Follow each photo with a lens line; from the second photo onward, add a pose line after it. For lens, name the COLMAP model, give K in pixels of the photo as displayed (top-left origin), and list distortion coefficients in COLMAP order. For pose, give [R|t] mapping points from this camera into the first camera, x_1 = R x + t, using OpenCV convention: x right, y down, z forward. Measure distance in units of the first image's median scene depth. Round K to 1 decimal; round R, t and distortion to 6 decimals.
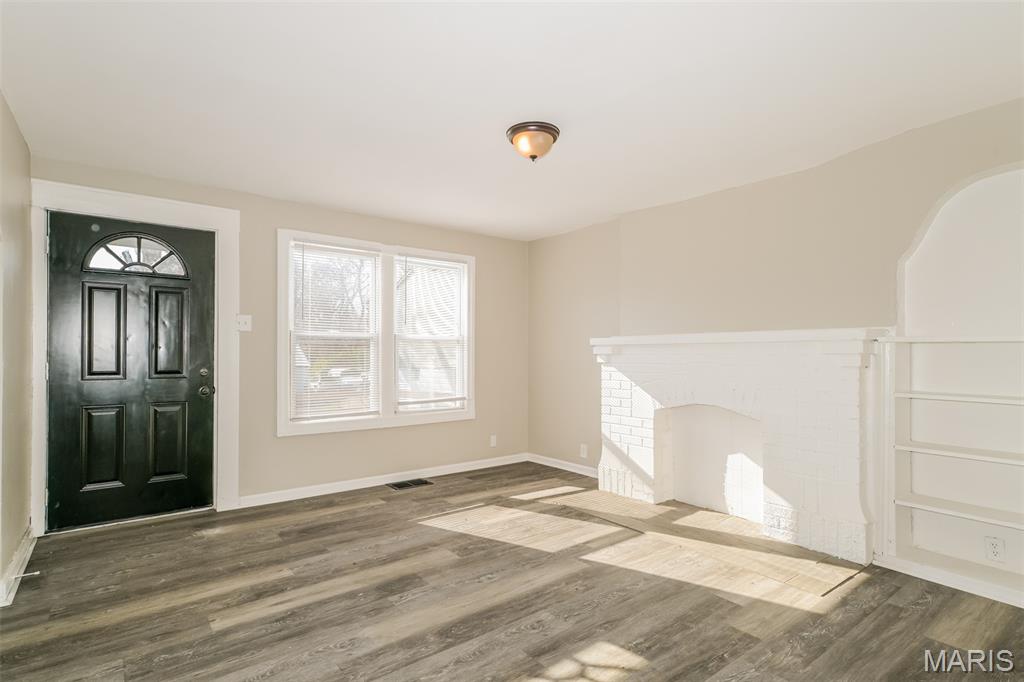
lens RADIAL K [[528.5, 0, 515.2], [0, 528.5, 344.1], [0, 0, 1]] dist [0.005765, 0.000199]
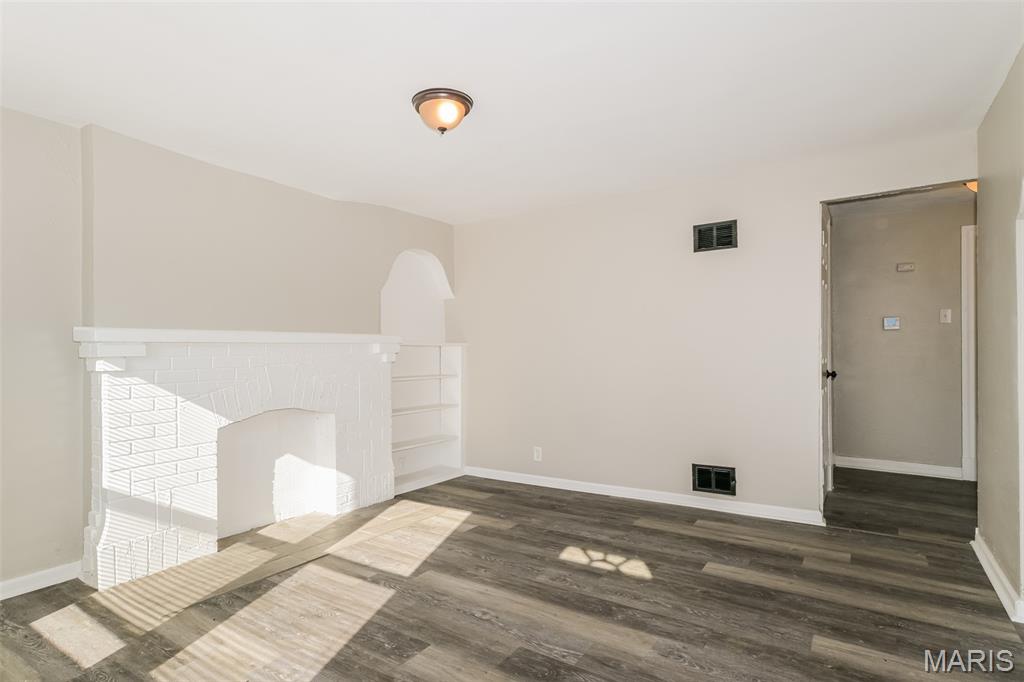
lens RADIAL K [[528.5, 0, 515.7], [0, 528.5, 346.0], [0, 0, 1]] dist [0.005765, 0.000199]
pose [[-0.317061, 0.011259, 0.948338, -0.752614], [-0.006587, 0.999879, -0.014074, 0.016435], [-0.948382, -0.010709, -0.316949, 1.044370]]
